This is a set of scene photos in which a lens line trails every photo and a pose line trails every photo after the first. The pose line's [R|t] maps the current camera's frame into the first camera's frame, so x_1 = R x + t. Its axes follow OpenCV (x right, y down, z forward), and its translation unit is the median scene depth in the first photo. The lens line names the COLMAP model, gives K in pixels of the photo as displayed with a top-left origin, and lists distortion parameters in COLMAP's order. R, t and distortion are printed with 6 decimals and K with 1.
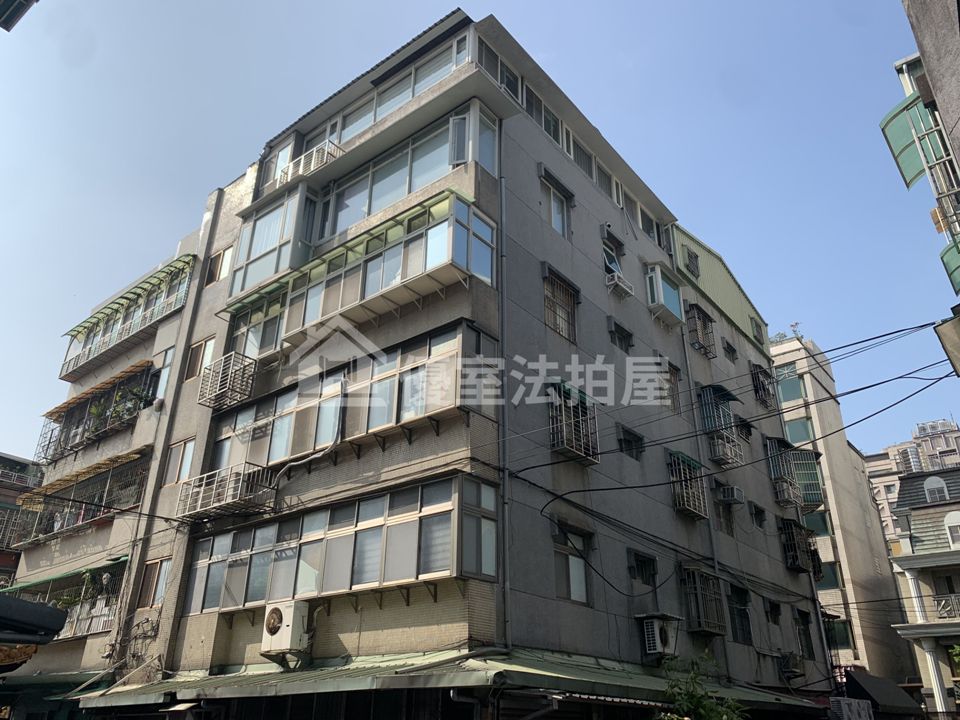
lens RADIAL K [[734.2, 0, 485.7], [0, 734.2, 358.8], [0, 0, 1]] dist [0.039036, -0.068900]
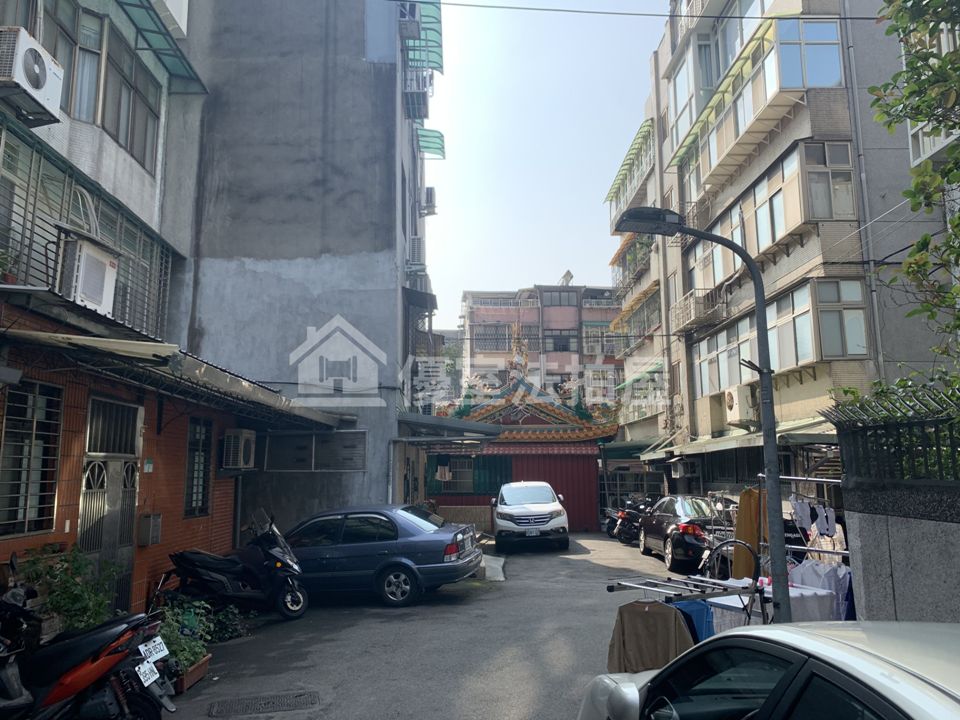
lens RADIAL K [[734.2, 0, 485.7], [0, 734.2, 358.8], [0, 0, 1]] dist [0.039036, -0.068900]
pose [[0.645097, -0.127899, -0.753320, 0.372869], [0.355063, 0.923162, 0.147319, -0.065565], [0.676594, -0.362511, 0.640941, -0.128930]]
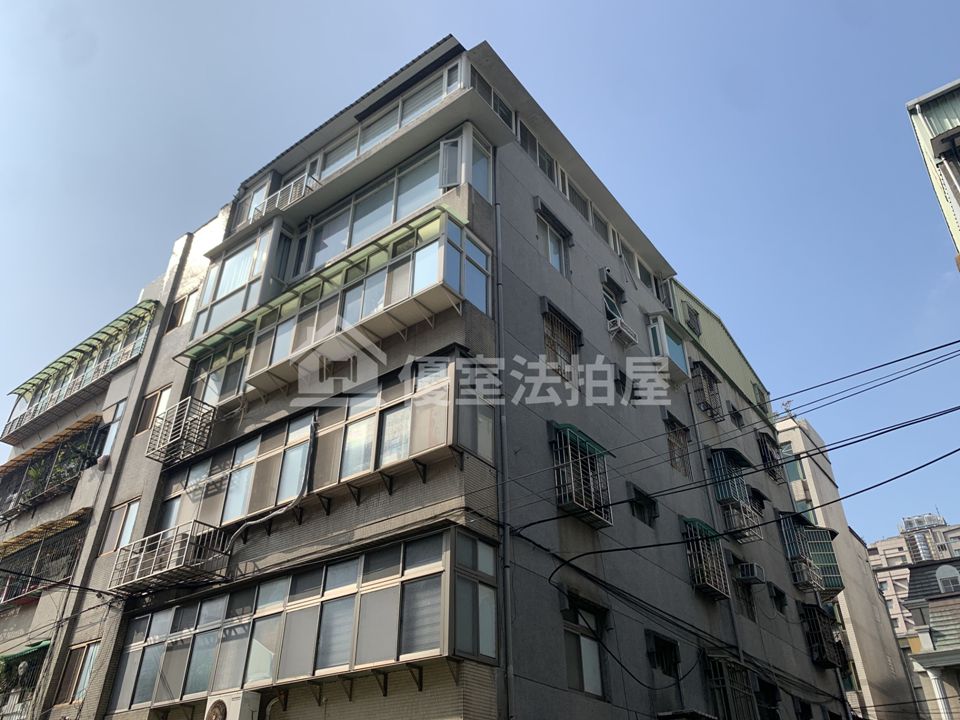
lens RADIAL K [[736.7, 0, 471.7], [0, 736.7, 350.4], [0, 0, 1]] dist [0.006448, -0.010520]
pose [[0.999862, 0.008564, 0.014207, -0.019800], [-0.006546, 0.990623, -0.136466, 0.054731], [-0.015242, 0.136354, 0.990543, 0.120364]]
